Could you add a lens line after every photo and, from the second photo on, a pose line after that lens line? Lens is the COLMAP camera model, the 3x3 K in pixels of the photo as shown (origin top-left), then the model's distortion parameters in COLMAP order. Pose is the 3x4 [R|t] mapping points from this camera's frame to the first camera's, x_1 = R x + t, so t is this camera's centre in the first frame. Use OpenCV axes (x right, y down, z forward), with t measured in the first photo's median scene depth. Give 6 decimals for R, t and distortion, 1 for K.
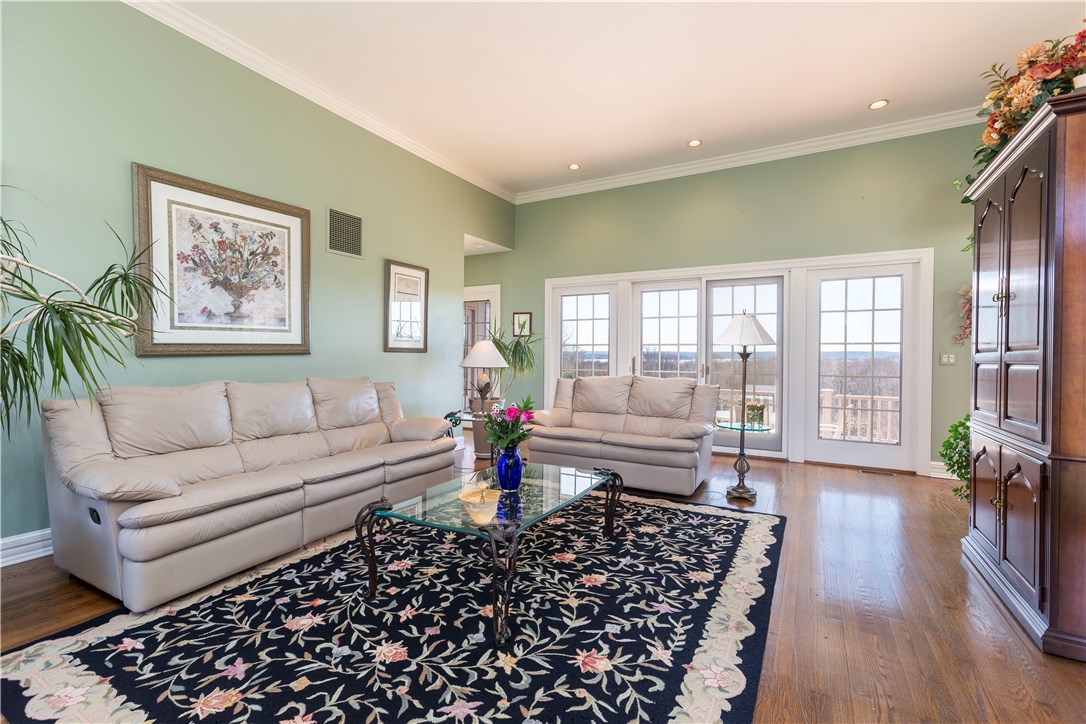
lens RADIAL K [[482.0, 0, 539.6], [0, 482.0, 356.5], [0, 0, 1]] dist [-0.013733, 0.013589]
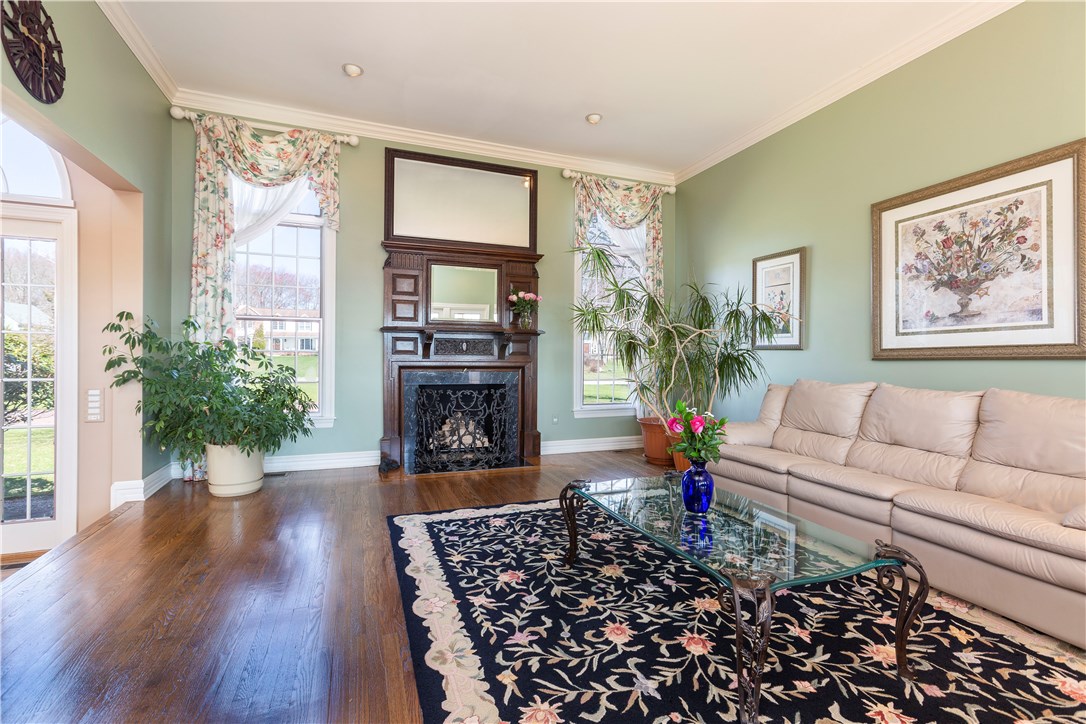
lens RADIAL K [[482.0, 0, 539.6], [0, 482.0, 356.5], [0, 0, 1]] dist [-0.013733, 0.013589]
pose [[-0.638913, -0.010023, -0.769213, 0.731906], [-0.013857, 0.999903, -0.001519, 0.005381], [0.769154, 0.009688, -0.638990, 1.260092]]
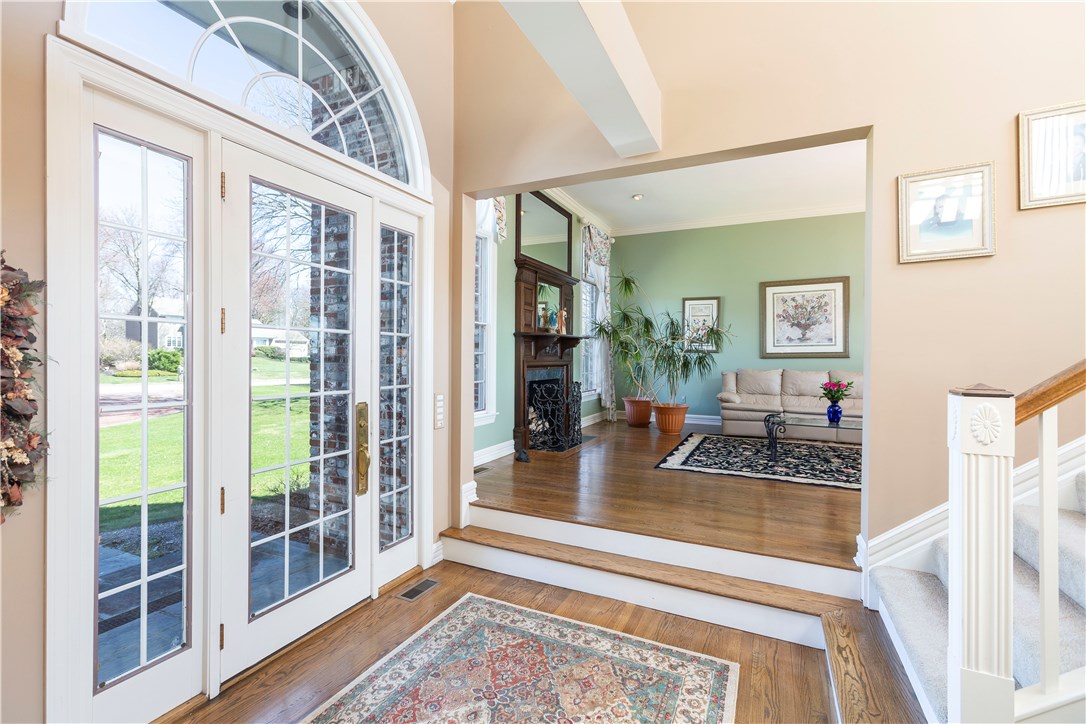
lens RADIAL K [[482.0, 0, 539.6], [0, 482.0, 356.5], [0, 0, 1]] dist [-0.013733, 0.013589]
pose [[0.065076, -0.003467, -0.997874, 1.795391], [-0.009426, 0.999947, -0.004088, 0.012974], [0.997836, 0.009672, 0.065040, -0.363557]]
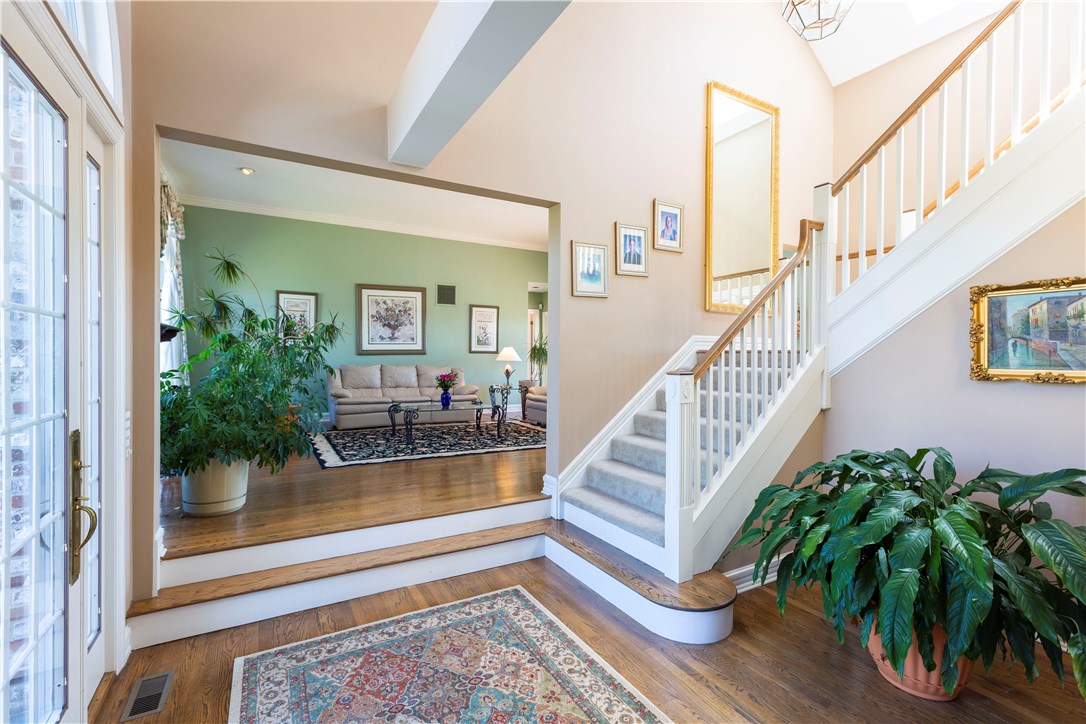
lens RADIAL K [[482.0, 0, 539.6], [0, 482.0, 356.5], [0, 0, 1]] dist [-0.013733, 0.013589]
pose [[0.861232, 0.003124, -0.508203, 1.589225], [-0.004763, 0.999987, -0.001924, 0.010636], [0.508191, 0.004078, 0.861235, -0.905618]]
